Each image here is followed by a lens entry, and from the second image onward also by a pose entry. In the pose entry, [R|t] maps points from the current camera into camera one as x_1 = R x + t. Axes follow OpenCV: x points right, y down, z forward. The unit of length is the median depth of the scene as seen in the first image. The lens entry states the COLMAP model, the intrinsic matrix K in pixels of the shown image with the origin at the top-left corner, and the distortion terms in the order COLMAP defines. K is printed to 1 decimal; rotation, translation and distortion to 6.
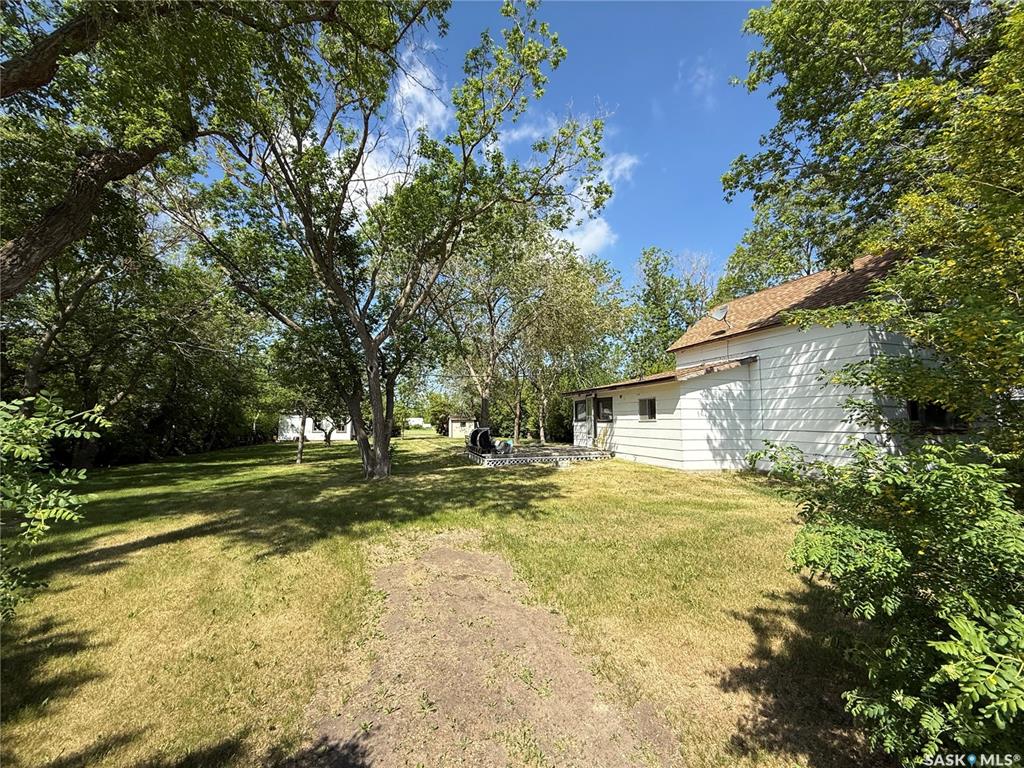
lens RADIAL K [[410.5, 0, 513.8], [0, 410.5, 383.0], [0, 0, 1]] dist [-0.000471, -0.000528]
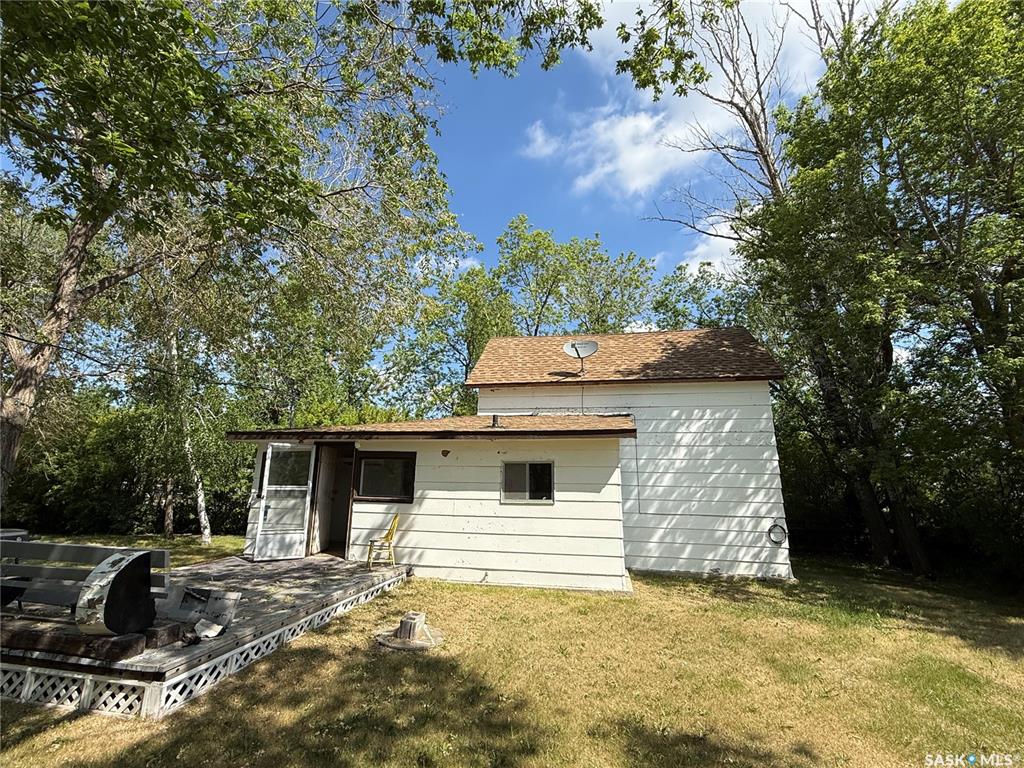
lens RADIAL K [[456.3, 0, 509.6], [0, 456.3, 384.0], [0, 0, 1]] dist [0.000704, 0.000030]
pose [[0.474052, 0.195303, 0.858564, -0.253753], [-0.096935, 0.980739, -0.169573, 0.044131], [-0.875145, -0.002838, 0.483853, 0.760316]]
